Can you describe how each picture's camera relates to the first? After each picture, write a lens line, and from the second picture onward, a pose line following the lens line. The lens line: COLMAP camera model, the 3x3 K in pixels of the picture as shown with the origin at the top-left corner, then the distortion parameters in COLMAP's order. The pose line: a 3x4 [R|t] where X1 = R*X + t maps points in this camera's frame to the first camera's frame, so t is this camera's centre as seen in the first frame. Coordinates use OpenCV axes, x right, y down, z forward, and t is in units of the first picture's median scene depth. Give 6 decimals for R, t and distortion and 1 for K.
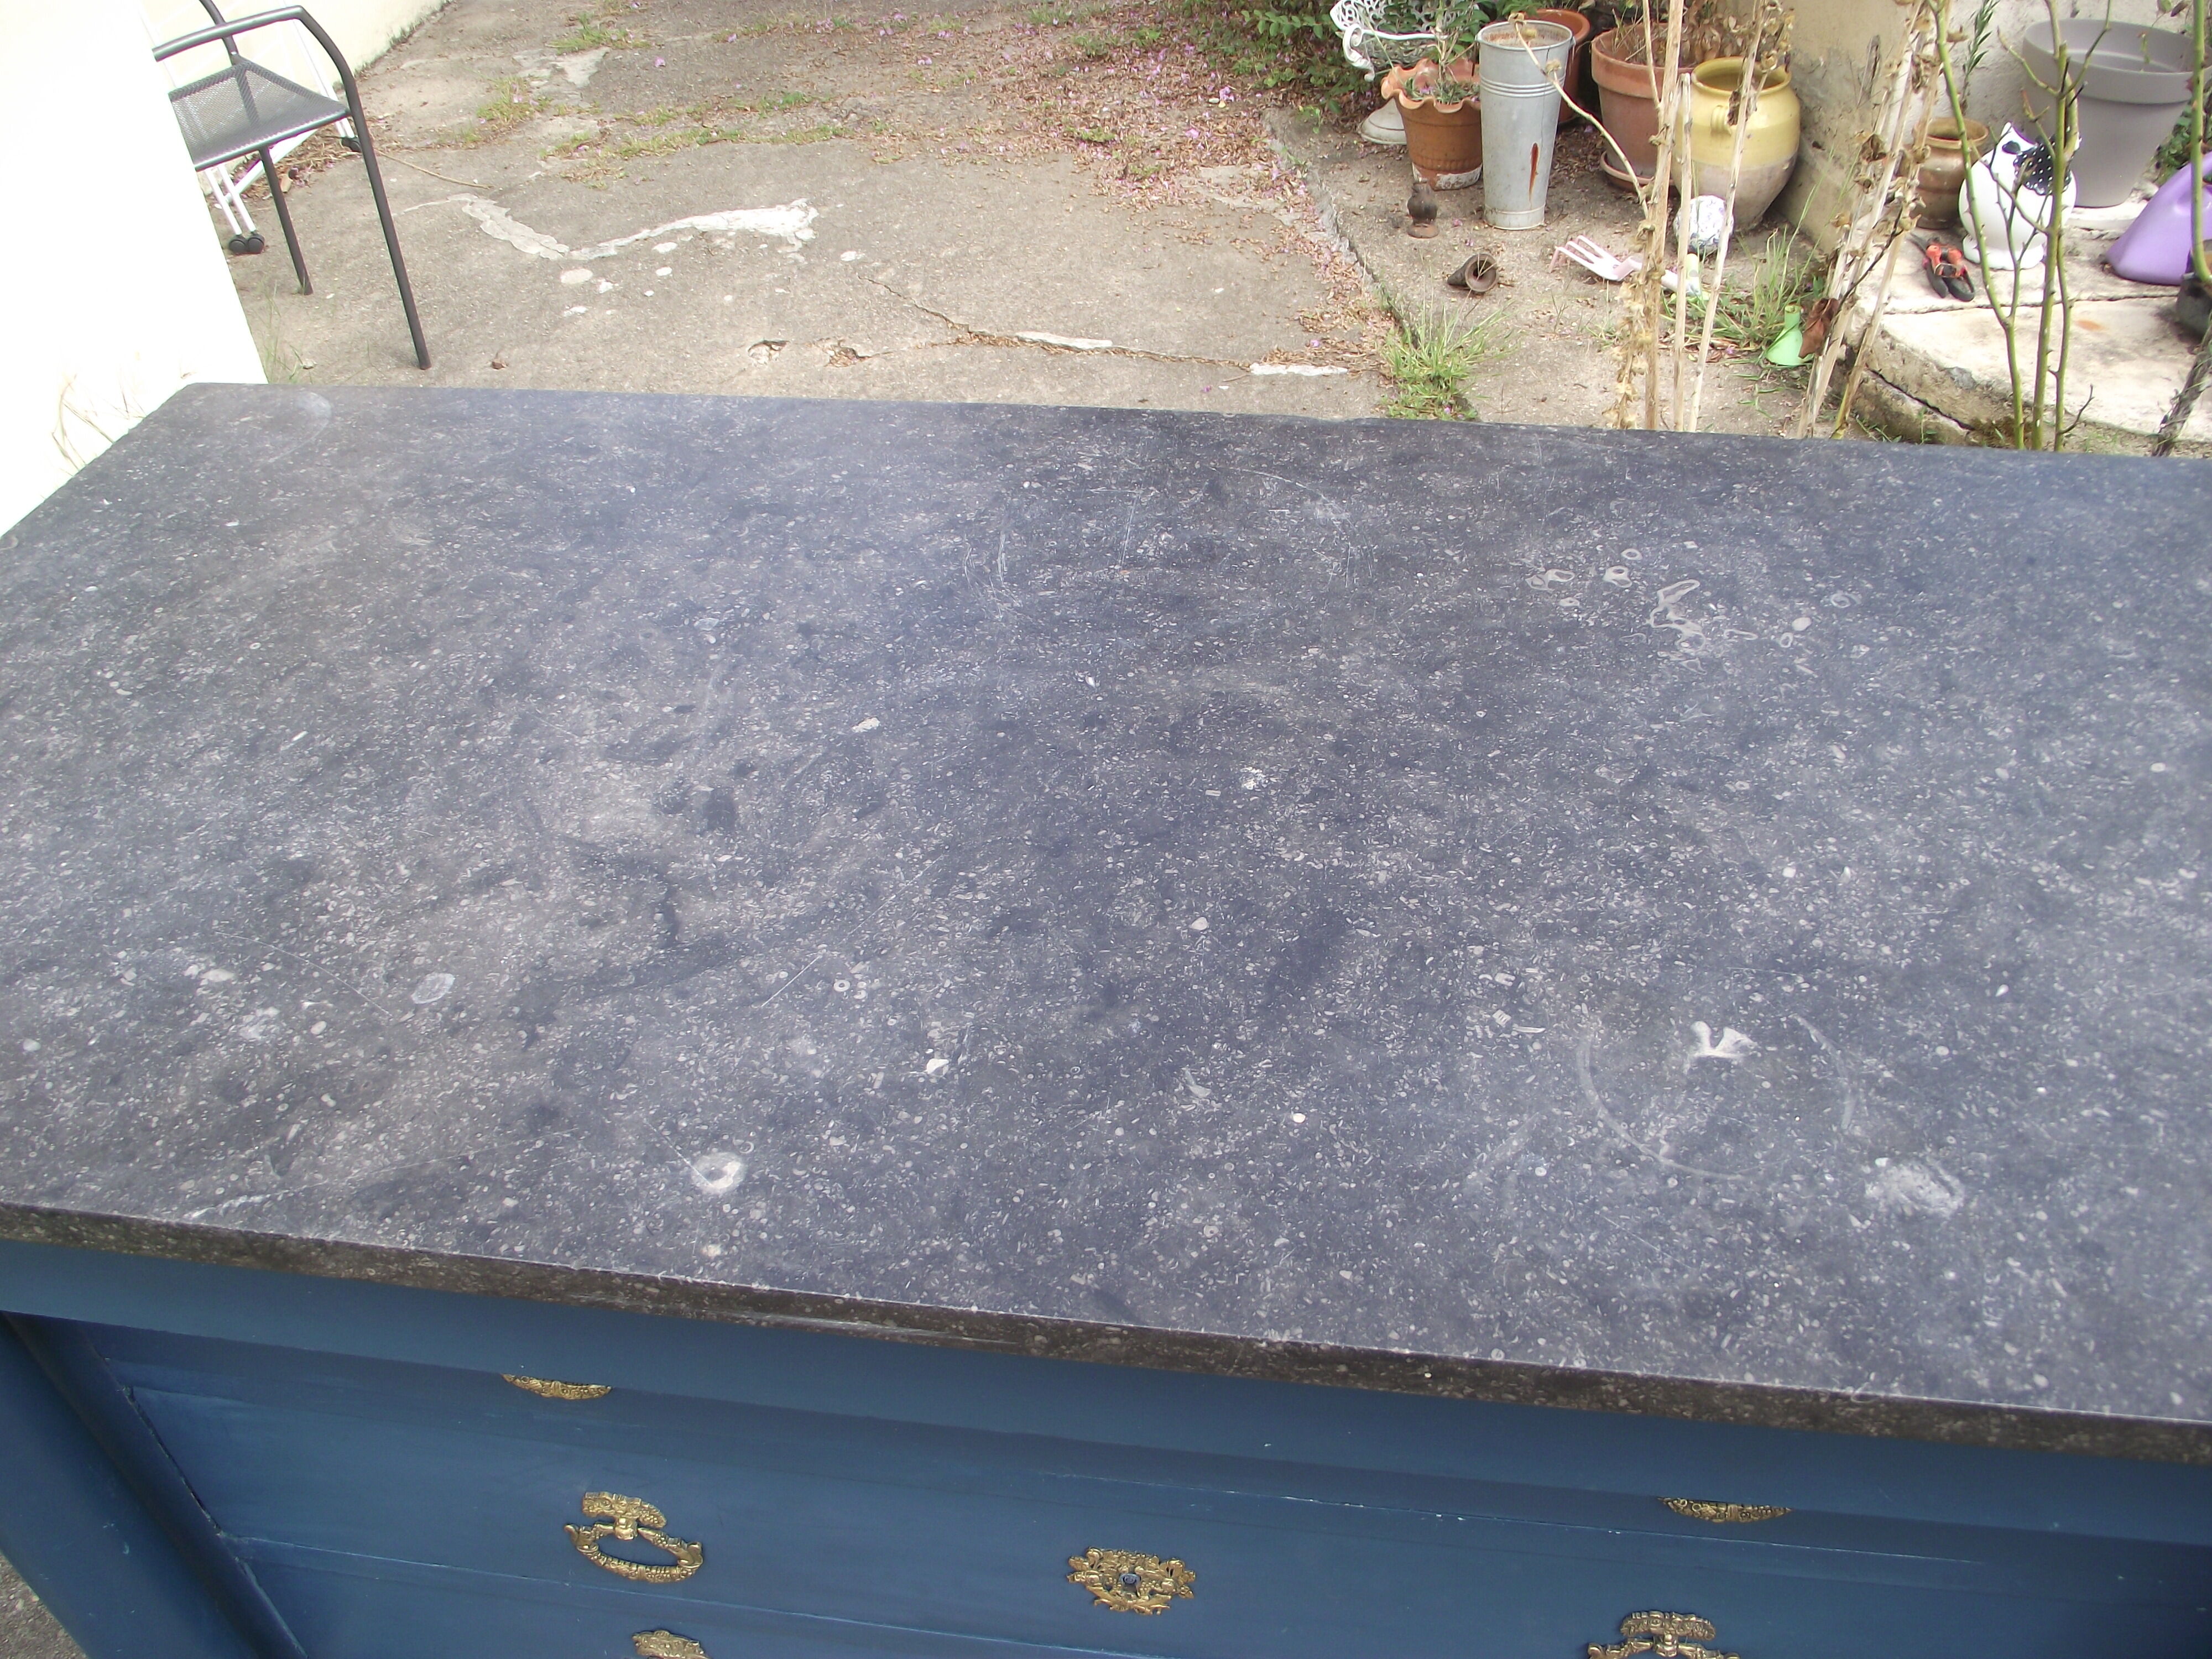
lens RADIAL K [[1764.7, 0, 1140.4], [0, 1764.7, 821.9], [0, 0, 1]] dist [-0.083033, 0.058148]
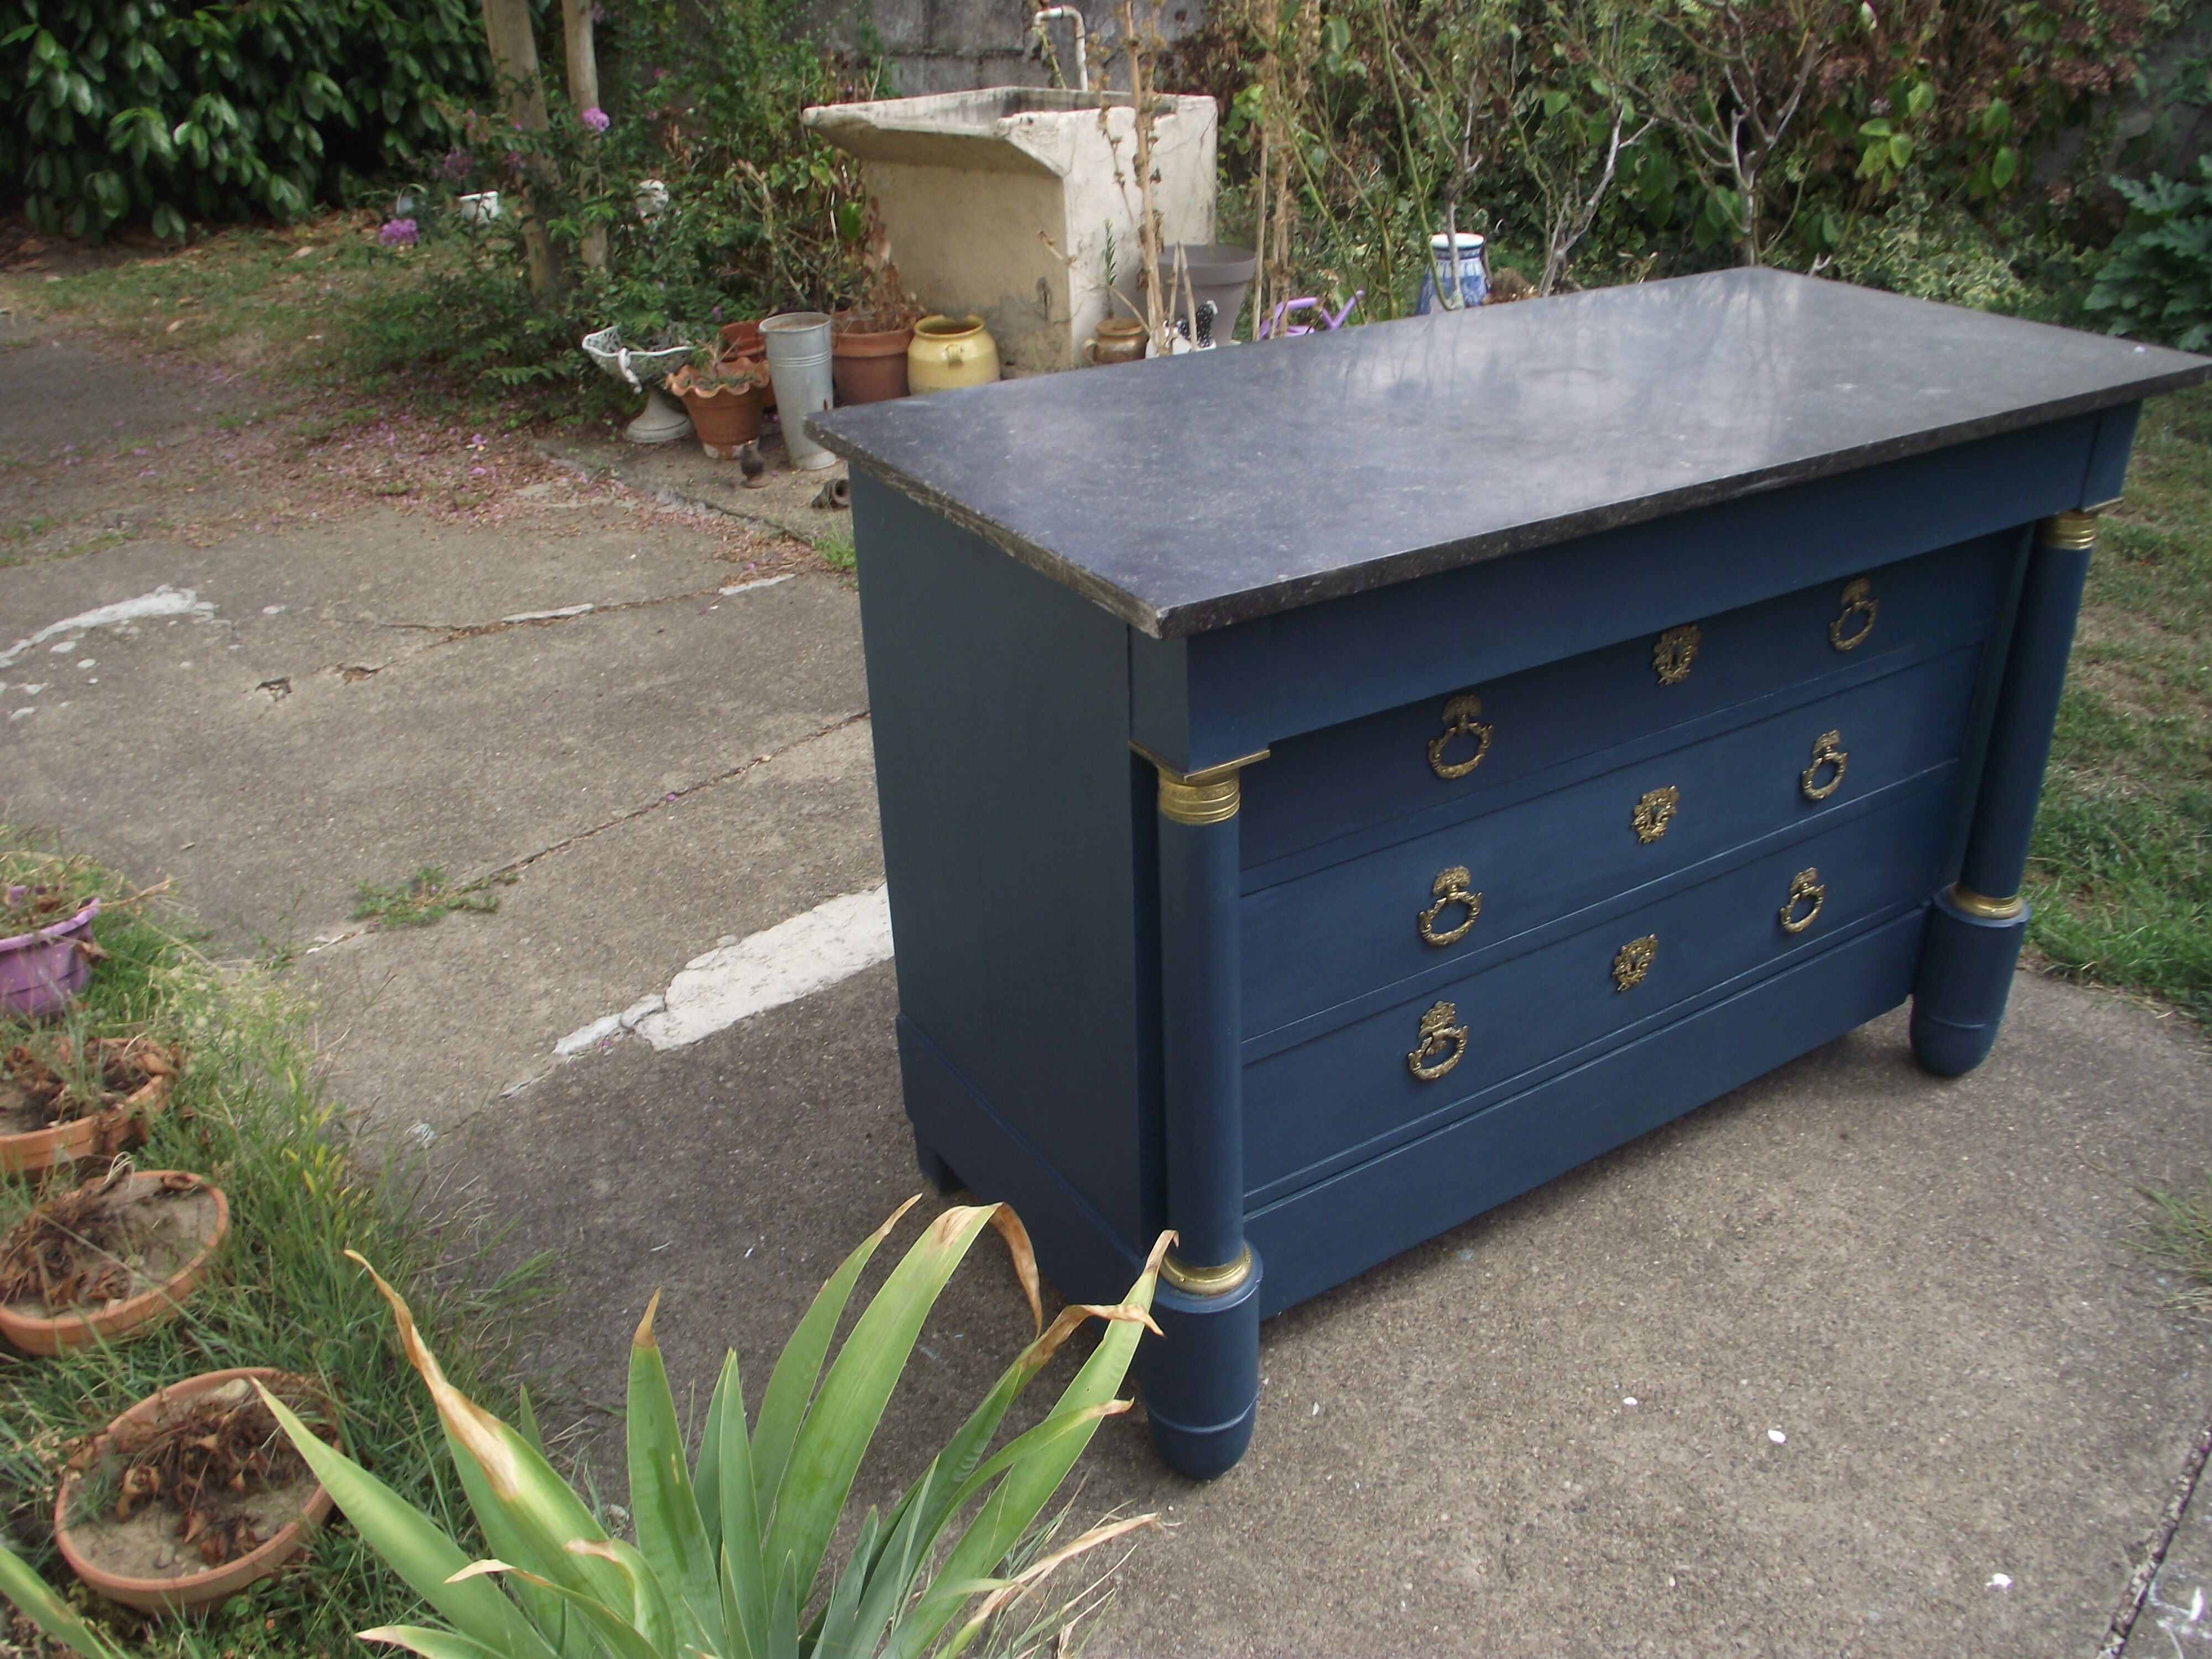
lens RADIAL K [[1764.7, 0, 1140.4], [0, 1764.7, 821.9], [0, 0, 1]] dist [-0.083033, 0.058148]
pose [[0.766461, -0.287039, 0.574584, -1.542086], [0.404047, 0.910879, -0.083936, 0.362054], [-0.499283, 0.296492, 0.814130, -0.315321]]
